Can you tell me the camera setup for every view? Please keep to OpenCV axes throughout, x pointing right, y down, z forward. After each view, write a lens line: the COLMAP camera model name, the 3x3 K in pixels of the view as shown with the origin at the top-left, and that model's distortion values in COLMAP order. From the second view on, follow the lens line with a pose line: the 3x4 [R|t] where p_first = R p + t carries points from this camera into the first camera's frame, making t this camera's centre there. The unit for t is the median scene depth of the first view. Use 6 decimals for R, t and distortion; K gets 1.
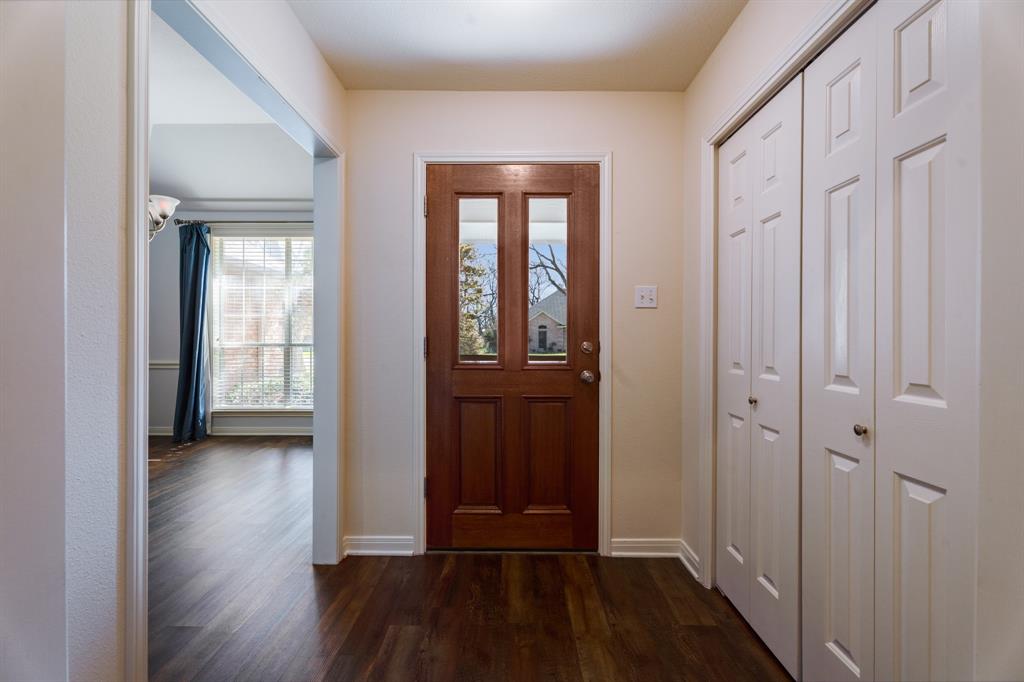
lens RADIAL K [[460.7, 0, 512.5], [0, 460.7, 337.6], [0, 0, 1]] dist [0.005470, -0.001724]
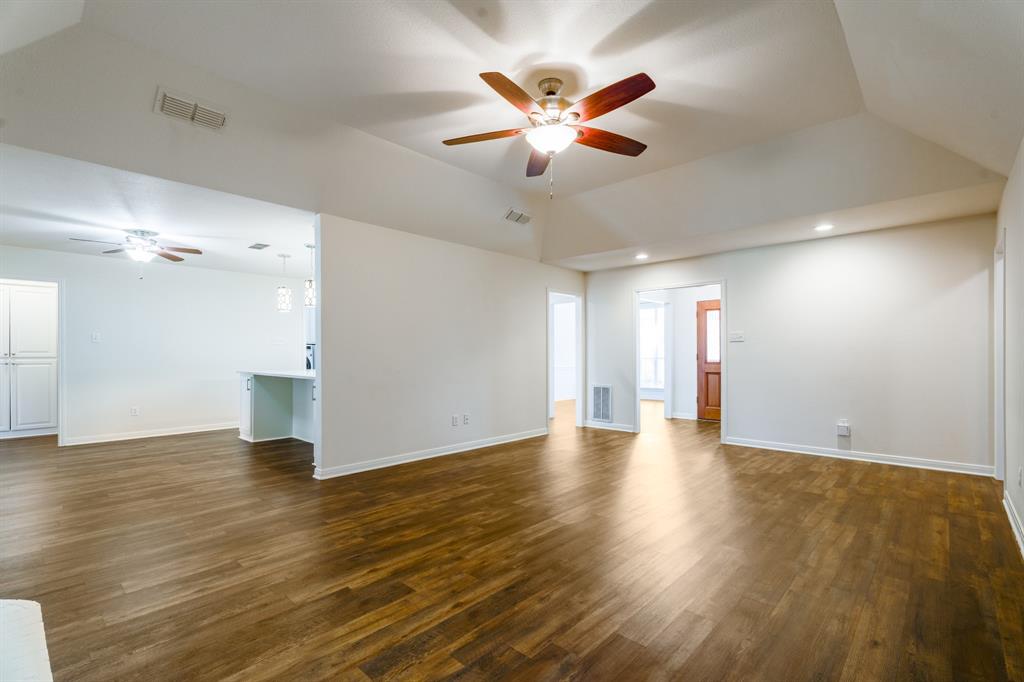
lens RADIAL K [[452.2, 0, 512.8], [0, 452.2, 353.0], [0, 0, 1]] dist [0.000822, -0.001848]
pose [[0.727341, -0.000977, -0.686275, 1.068768], [-0.001015, 0.999996, -0.002499, 0.003087], [0.686275, 0.002514, 0.727338, -2.244274]]
